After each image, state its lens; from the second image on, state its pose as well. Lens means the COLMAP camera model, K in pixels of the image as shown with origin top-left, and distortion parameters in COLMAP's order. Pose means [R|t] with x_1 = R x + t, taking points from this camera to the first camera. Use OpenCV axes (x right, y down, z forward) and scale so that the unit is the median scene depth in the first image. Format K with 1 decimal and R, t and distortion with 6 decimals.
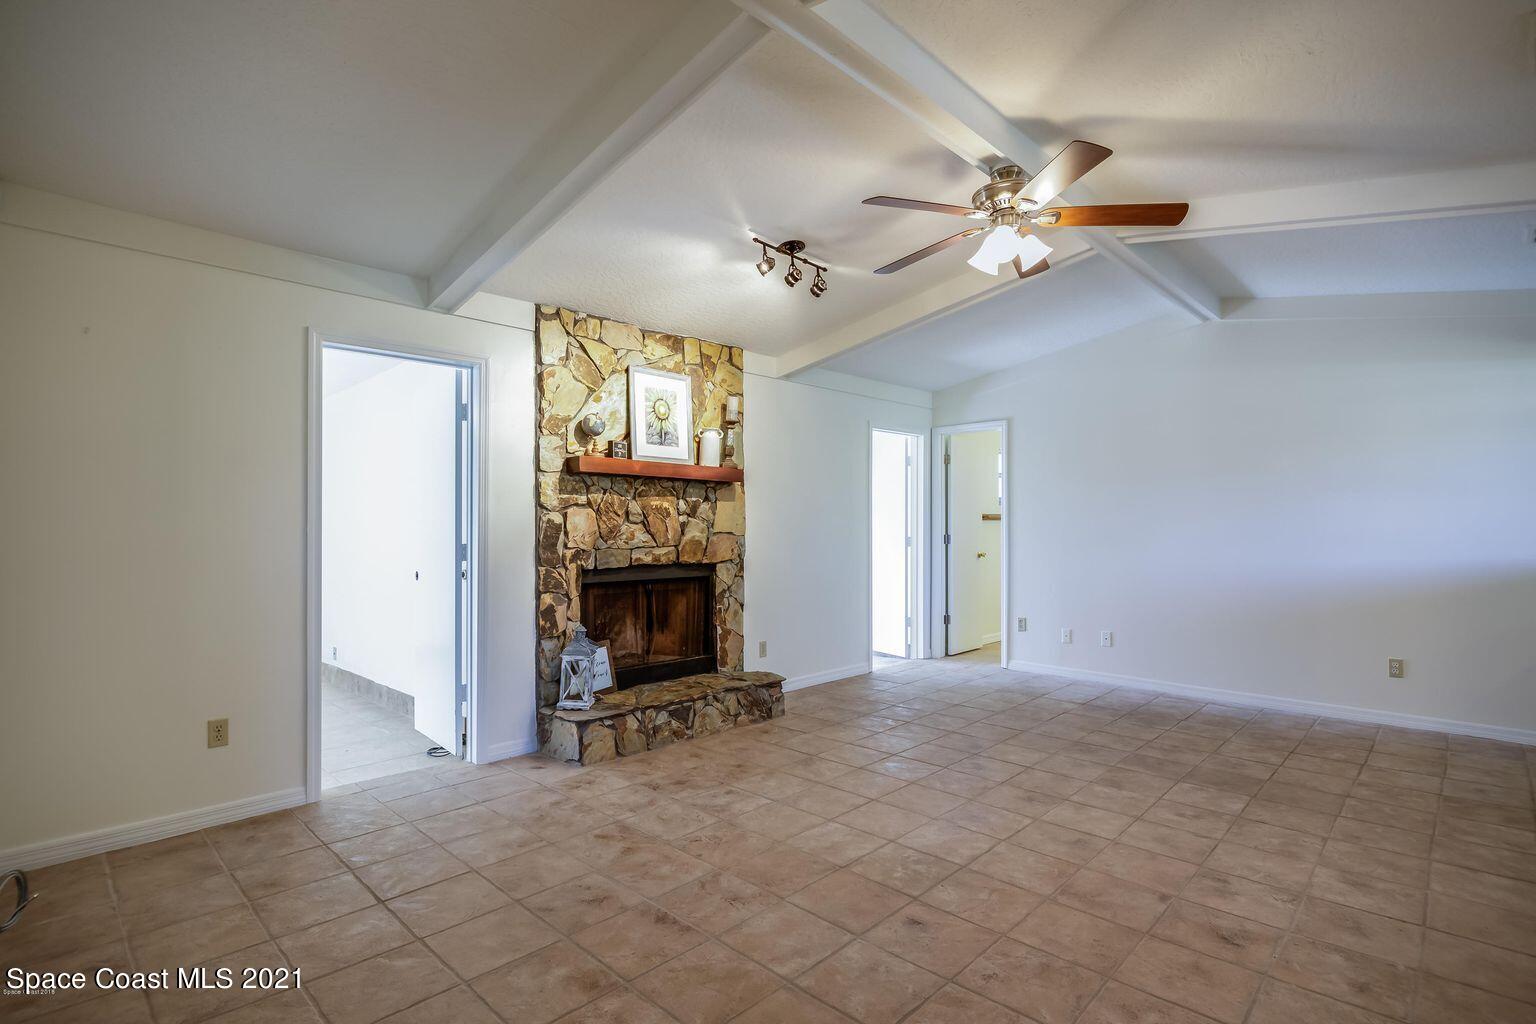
lens RADIAL K [[750.4, 0, 764.8], [0, 750.4, 518.2], [0, 0, 1]] dist [-0.006462, -0.000895]
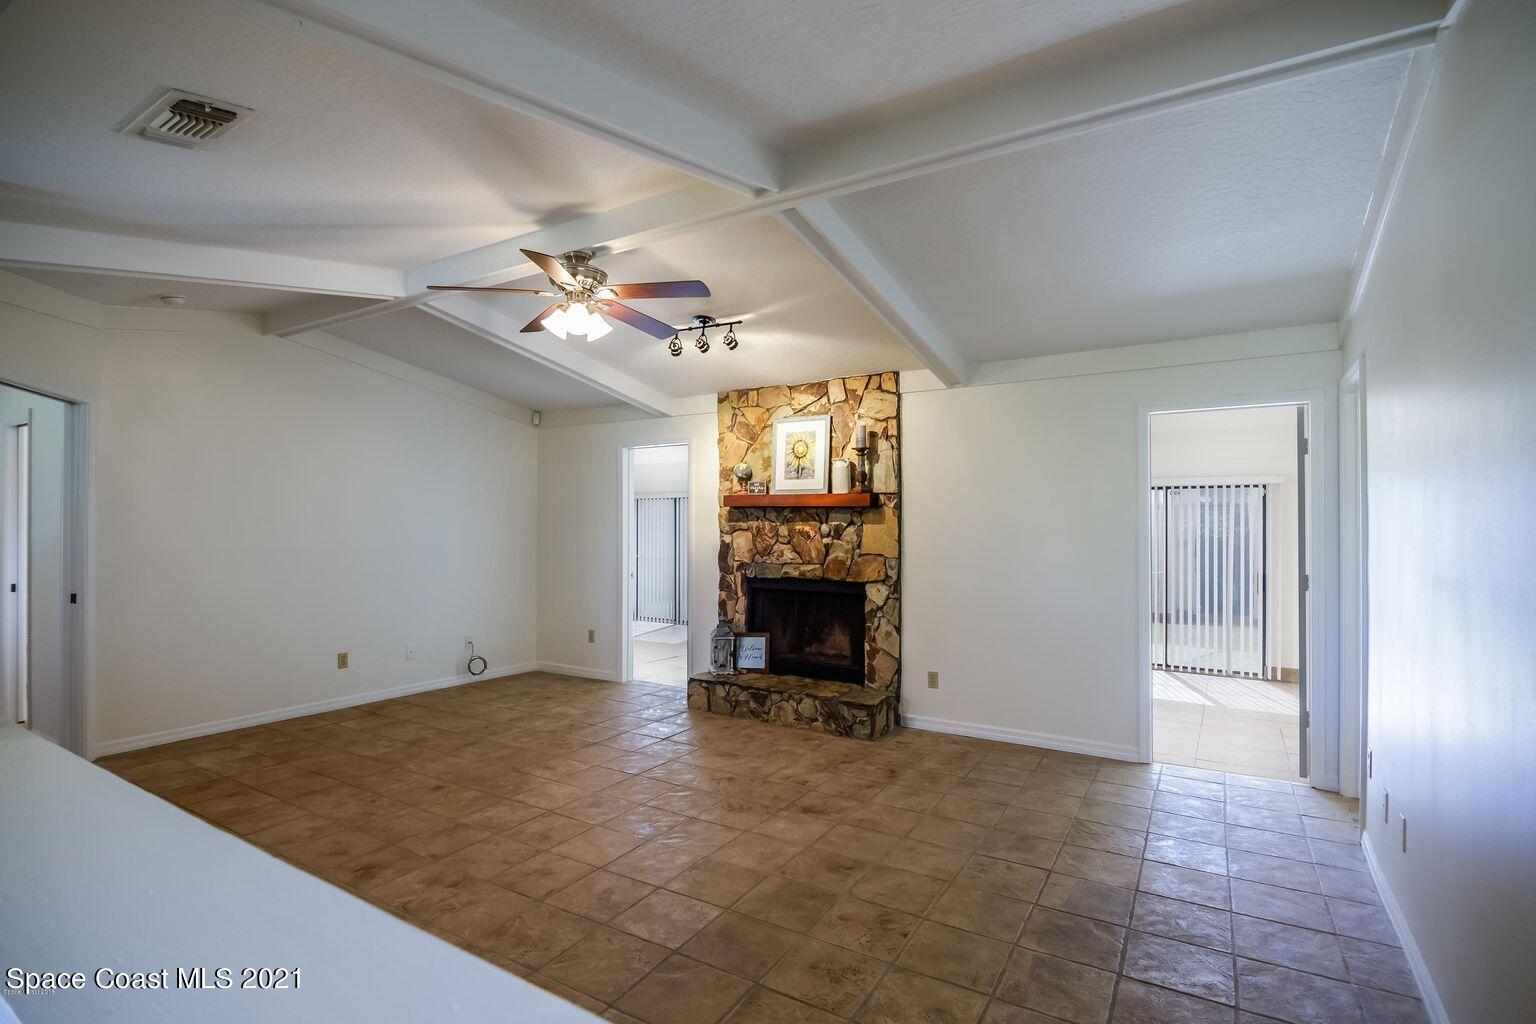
lens RADIAL K [[750.4, 0, 764.7], [0, 750.4, 517.3], [0, 0, 1]] dist [-0.006462, -0.000895]
pose [[0.207985, -0.008809, -0.978092, 1.062701], [0.004969, 0.999956, -0.007949, -0.028079], [0.978119, -0.003207, 0.208019, 0.722952]]
